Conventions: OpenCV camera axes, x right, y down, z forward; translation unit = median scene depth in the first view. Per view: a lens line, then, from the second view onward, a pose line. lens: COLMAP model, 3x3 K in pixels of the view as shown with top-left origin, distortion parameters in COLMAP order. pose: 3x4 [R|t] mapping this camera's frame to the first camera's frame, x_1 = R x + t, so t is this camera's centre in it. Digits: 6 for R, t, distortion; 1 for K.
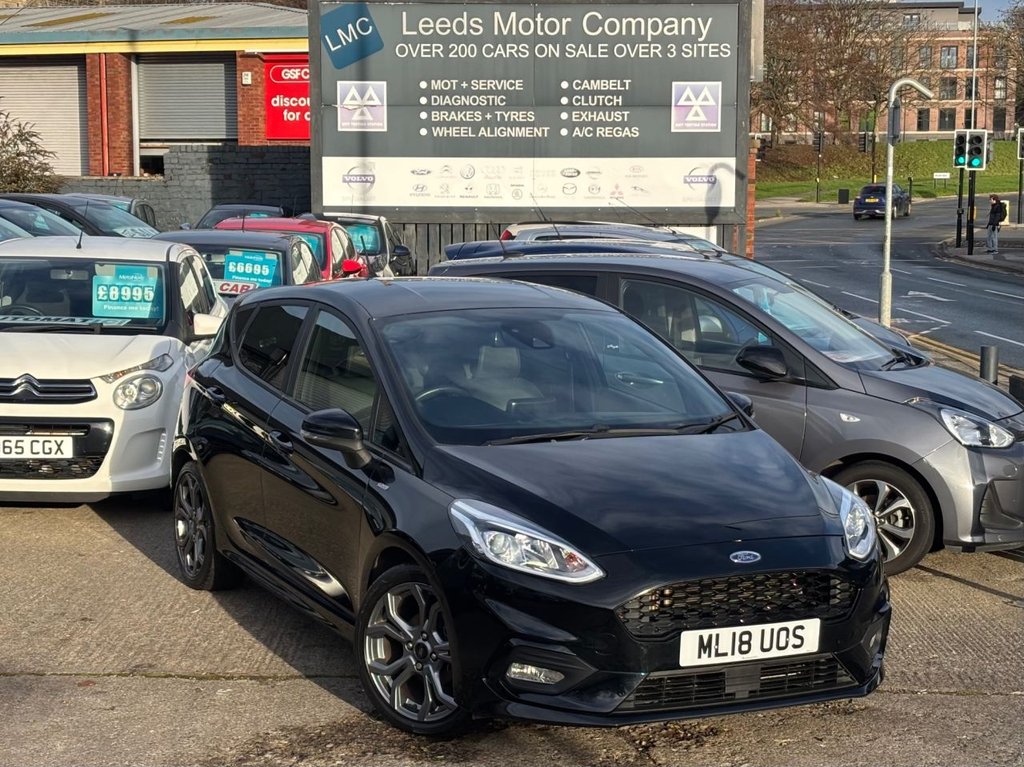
lens RADIAL K [[1970.2, 0, 493.5], [0, 1970.2, 401.6], [0, 0, 1]] dist [0.299003, -1.271329]
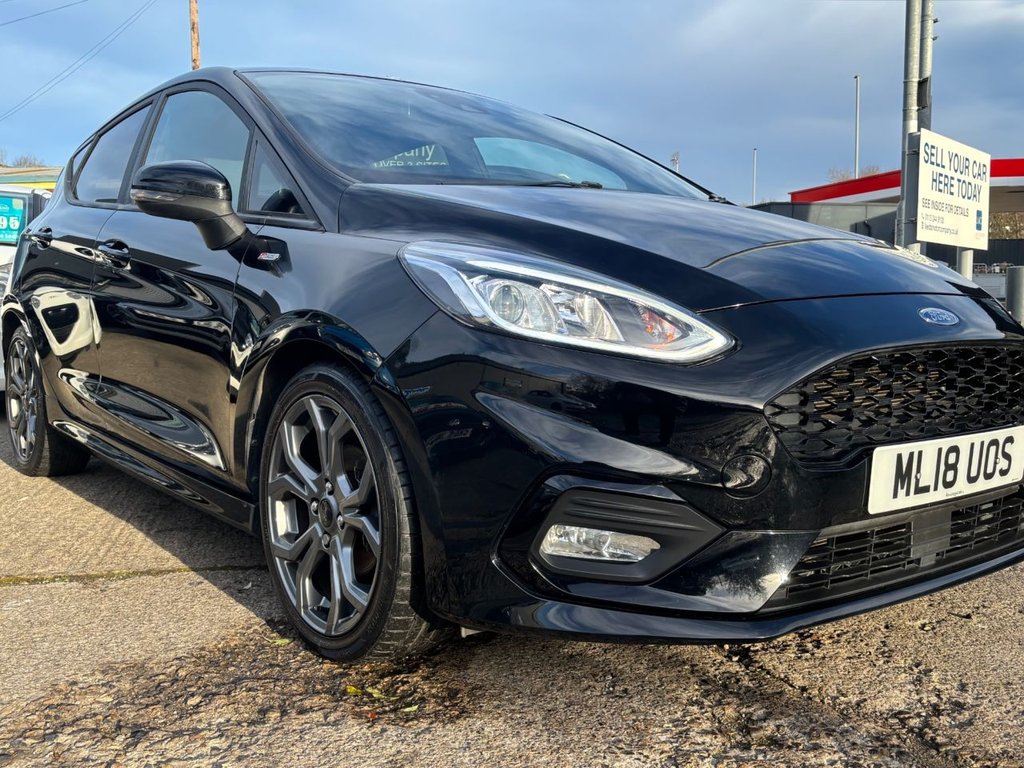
lens RADIAL K [[1035.4, 0, 487.4], [0, 1035.4, 383.1], [0, 0, 1]] dist [0.048154, -0.001692]
pose [[0.981385, -0.024049, 0.190537, -0.013762], [0.029443, 0.999240, -0.025528, 0.023741], [-0.189778, 0.030663, 0.981348, 0.172269]]
